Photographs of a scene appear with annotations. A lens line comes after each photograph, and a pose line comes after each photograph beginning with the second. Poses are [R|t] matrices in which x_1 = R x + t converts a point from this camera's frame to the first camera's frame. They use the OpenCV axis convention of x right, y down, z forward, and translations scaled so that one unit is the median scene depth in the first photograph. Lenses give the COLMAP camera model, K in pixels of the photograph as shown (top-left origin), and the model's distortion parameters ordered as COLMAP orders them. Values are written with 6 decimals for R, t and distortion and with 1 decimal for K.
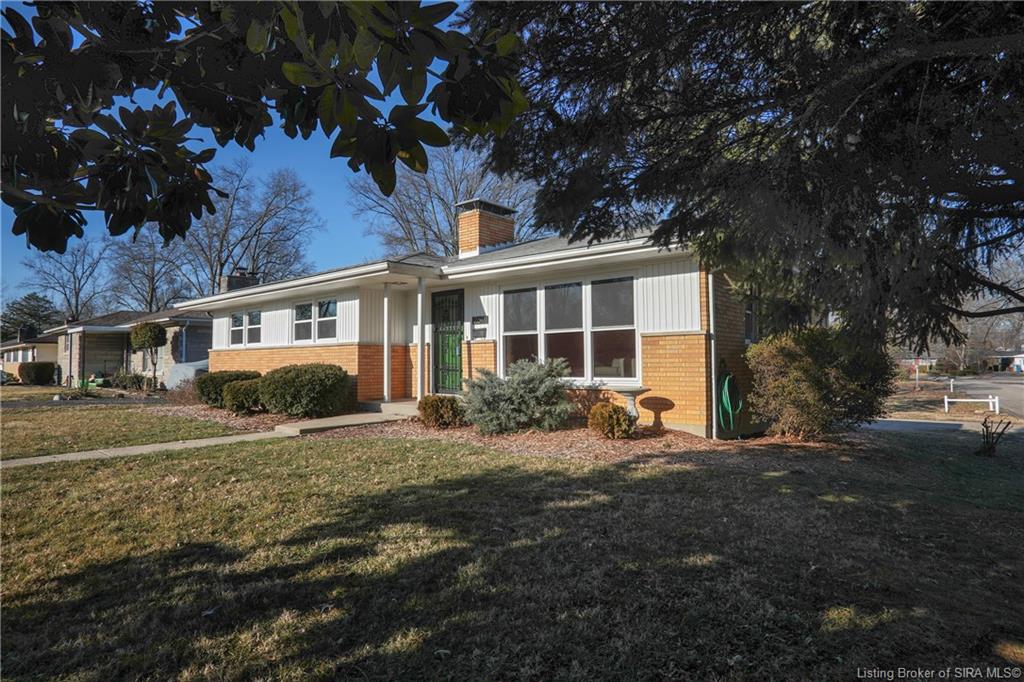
lens RADIAL K [[601.2, 0, 512.0], [0, 601.2, 341.0], [0, 0, 1]] dist [-0.049907, 0.000012]
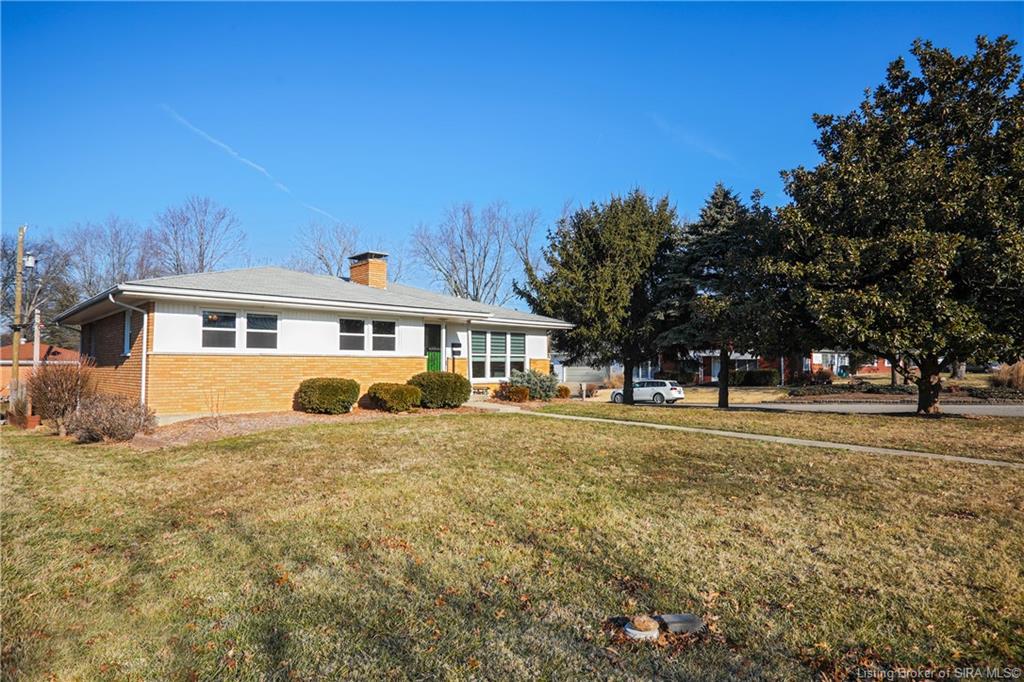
lens RADIAL K [[591.4, 0, 512.0], [0, 591.4, 341.0], [0, 0, 1]] dist [0.001162, -0.000004]
pose [[0.098406, 0.051852, 0.993795, -1.731381], [-0.036958, 0.998143, -0.048419, 0.028326], [-0.994460, -0.031964, 0.100140, 0.671142]]
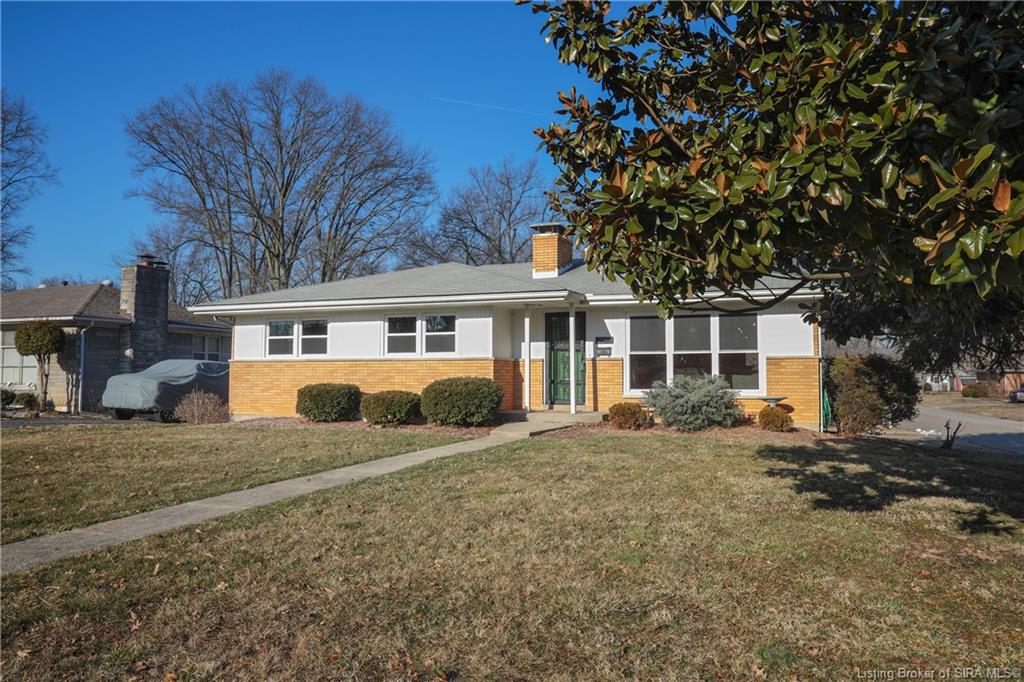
lens RADIAL K [[809.4, 0, 512.0], [0, 809.4, 341.0], [0, 0, 1]] dist [-0.000949, 0.003367]
pose [[0.947305, 0.021340, 0.319620, -0.717635], [-0.019257, 0.999768, -0.009674, -0.014825], [-0.319753, 0.003009, 0.947496, -0.416712]]
